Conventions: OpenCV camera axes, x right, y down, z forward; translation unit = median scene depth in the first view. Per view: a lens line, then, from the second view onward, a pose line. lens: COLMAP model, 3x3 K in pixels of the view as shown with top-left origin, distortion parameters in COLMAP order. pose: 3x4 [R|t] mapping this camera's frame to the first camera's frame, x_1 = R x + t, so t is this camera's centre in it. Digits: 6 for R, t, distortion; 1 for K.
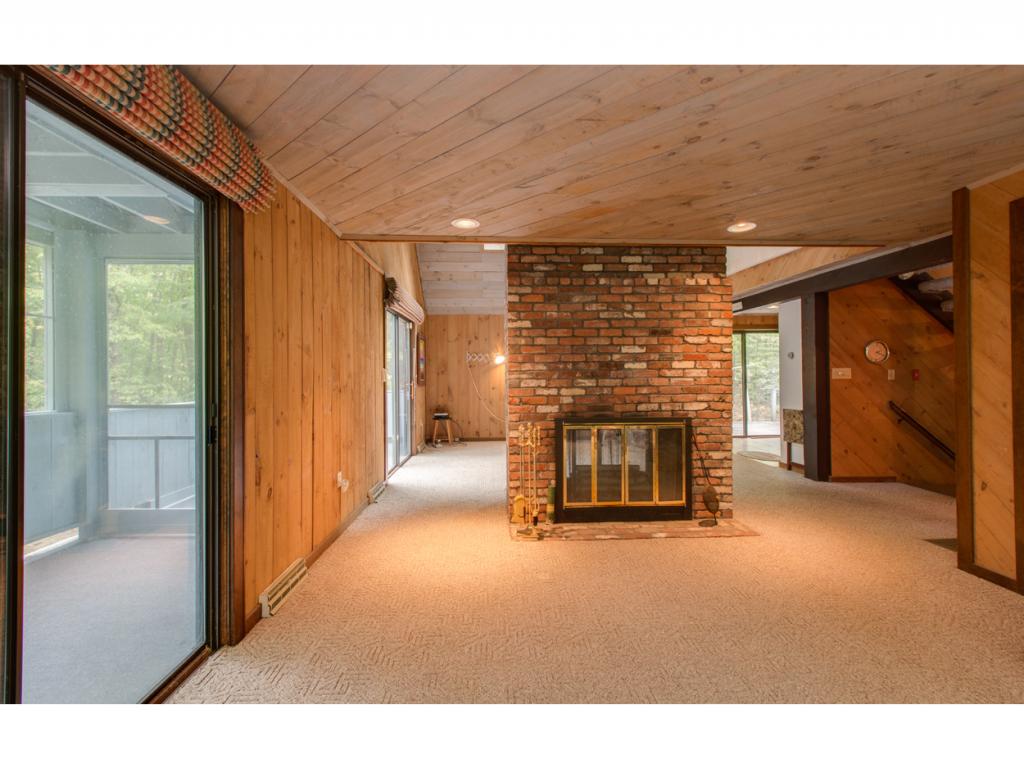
lens RADIAL K [[465.8, 0, 518.0], [0, 465.8, 362.7], [0, 0, 1]] dist [-0.000181, -0.000031]
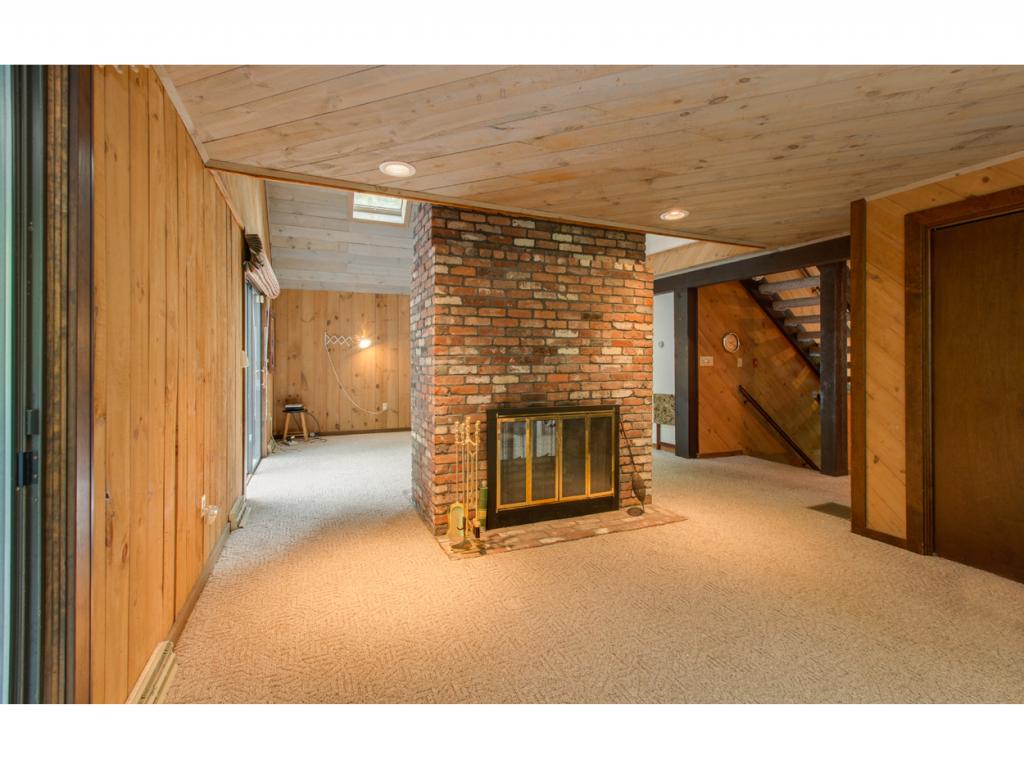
lens RADIAL K [[458.3, 0, 513.1], [0, 458.3, 352.4], [0, 0, 1]] dist [0.001336, 0.000000]
pose [[0.939585, 0.013857, 0.342035, -0.169689], [-0.016333, 0.999857, 0.004359, 0.006646], [-0.341926, -0.009682, 0.939677, 0.174026]]
